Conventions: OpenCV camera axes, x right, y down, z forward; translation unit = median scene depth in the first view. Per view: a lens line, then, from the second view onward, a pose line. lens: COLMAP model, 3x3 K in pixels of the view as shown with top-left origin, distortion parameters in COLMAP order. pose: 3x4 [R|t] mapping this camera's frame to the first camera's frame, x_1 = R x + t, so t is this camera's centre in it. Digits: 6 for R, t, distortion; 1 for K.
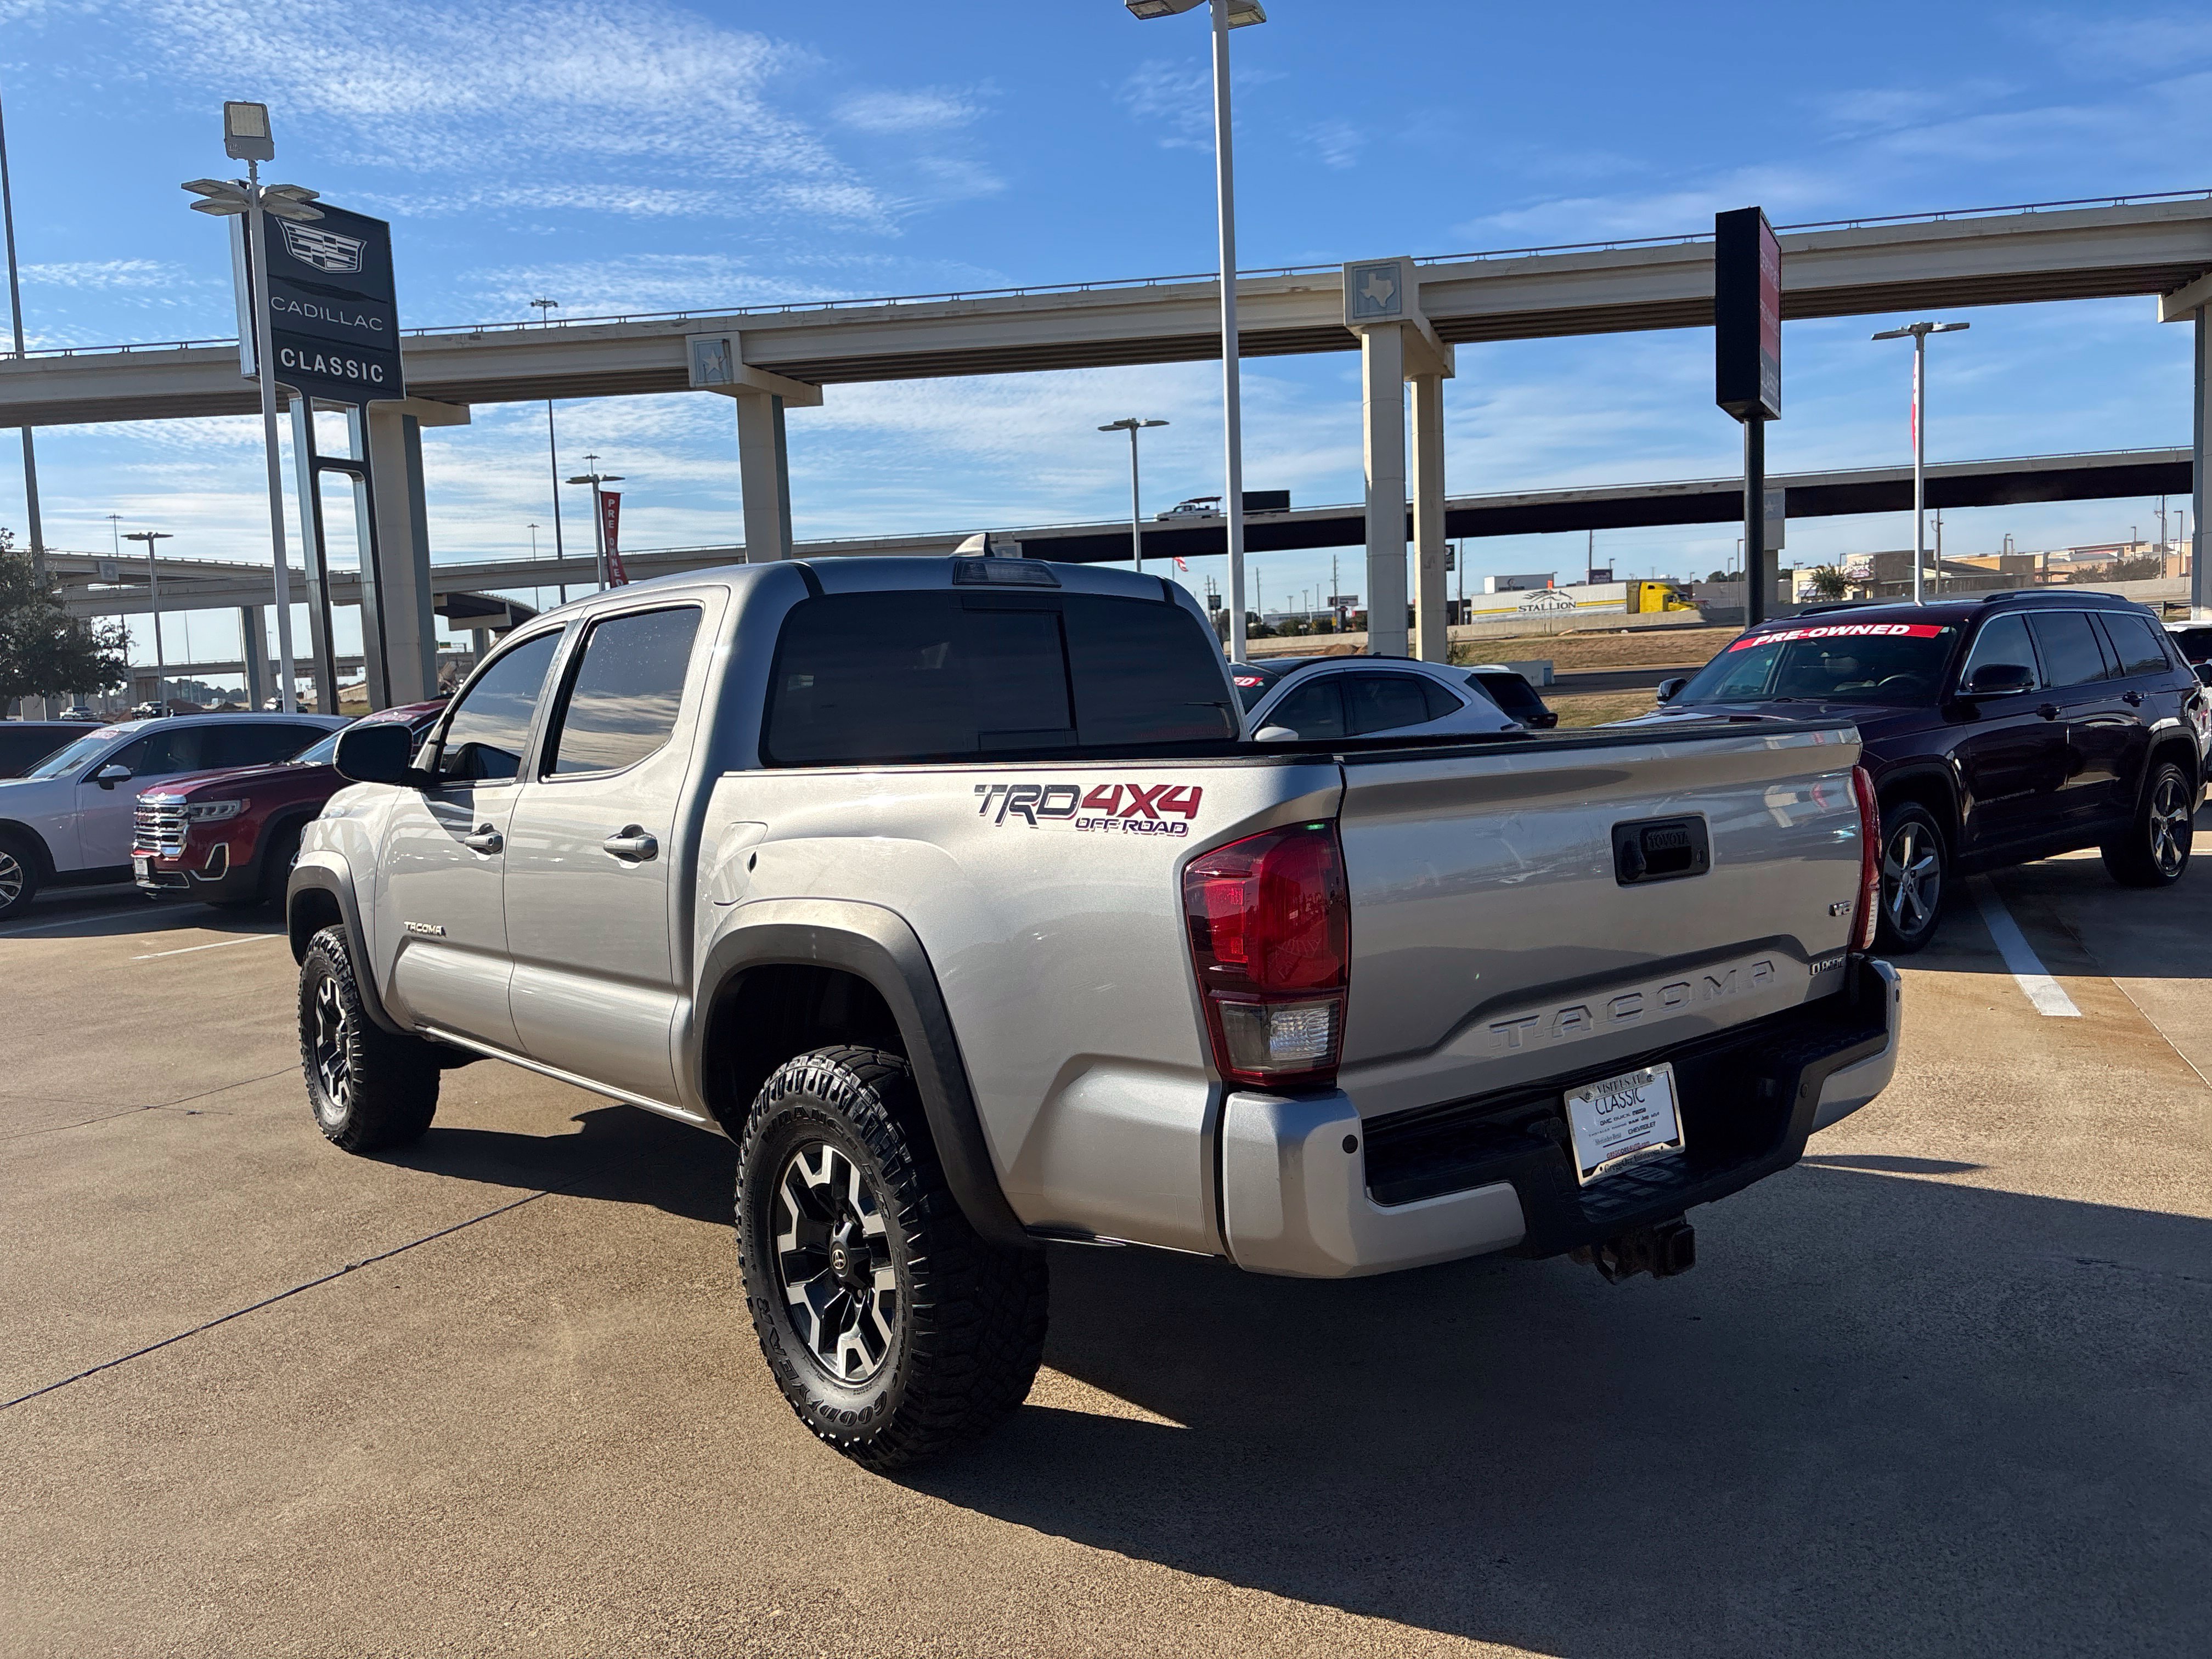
lens RADIAL K [[1674.9, 0, 1090.2], [0, 1674.9, 811.8], [0, 0, 1]] dist [0.045141, -0.041450]
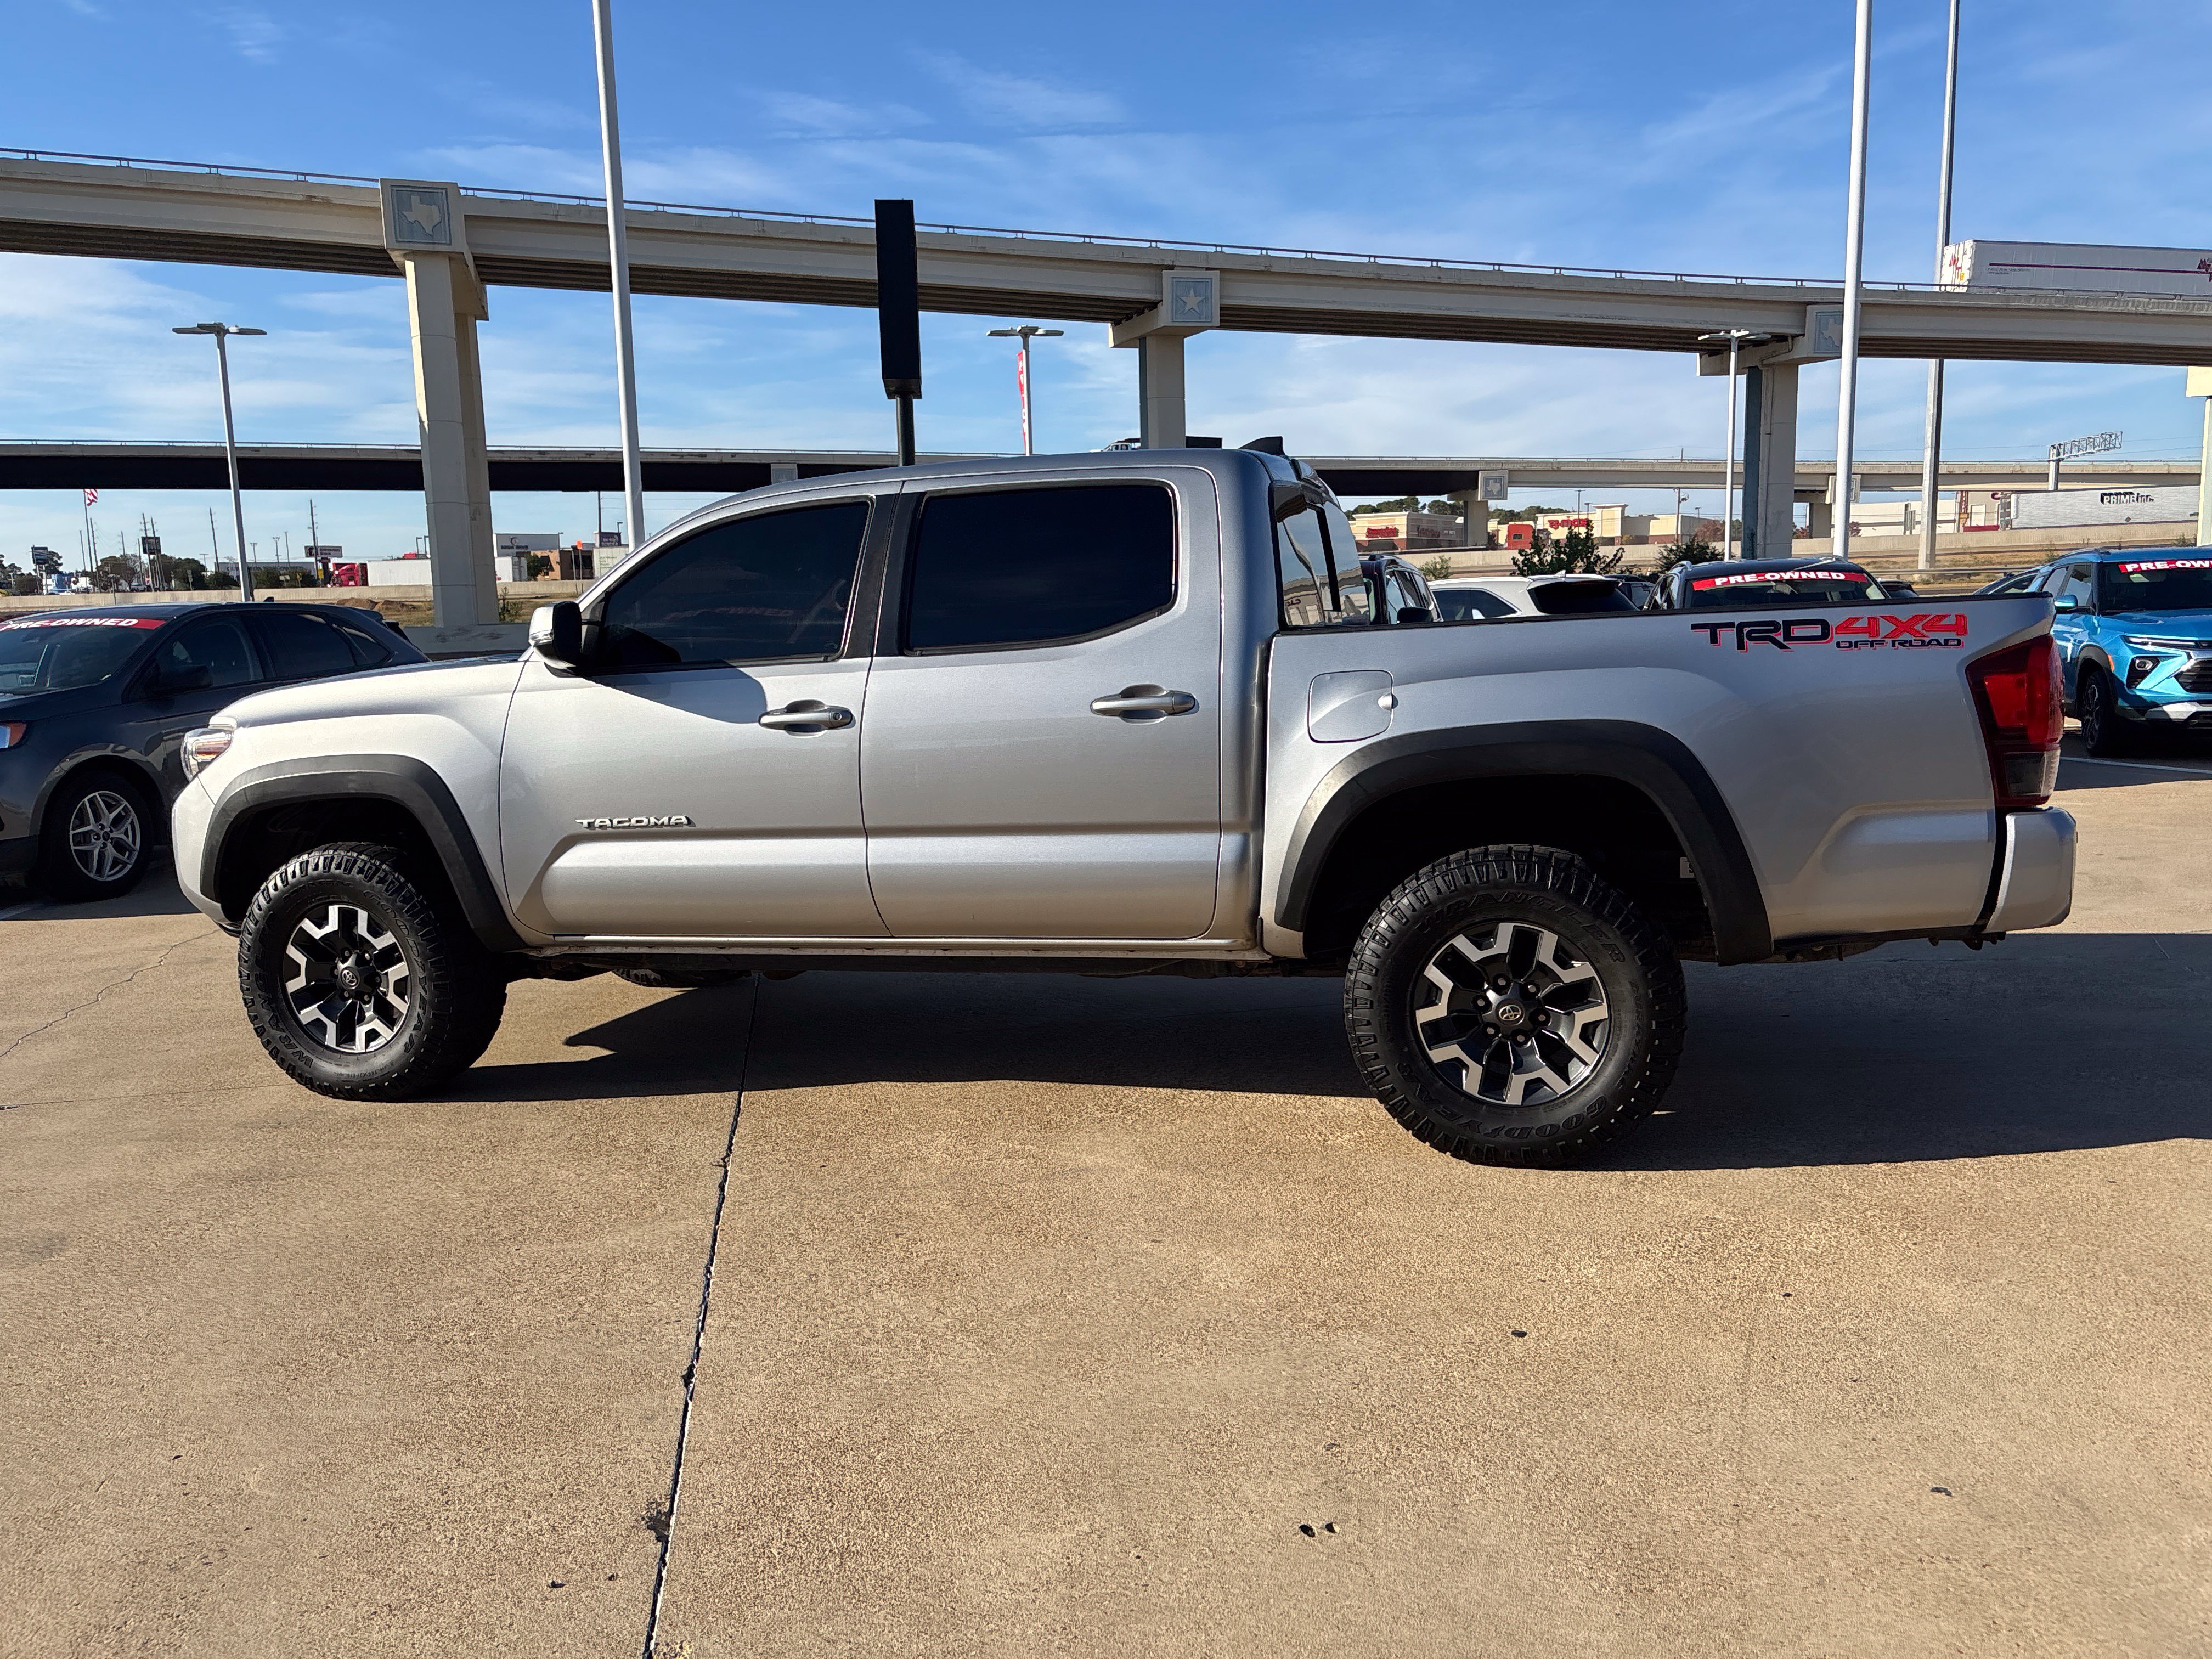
lens RADIAL K [[1674.9, 0, 1109.8], [0, 1674.9, 832.8], [0, 0, 1]] dist [0.045141, -0.041450]
pose [[0.827937, -0.051934, 0.558411, -0.117706], [0.033393, 0.998502, 0.043353, 0.007389], [-0.559825, -0.017247, 0.828431, 0.014416]]
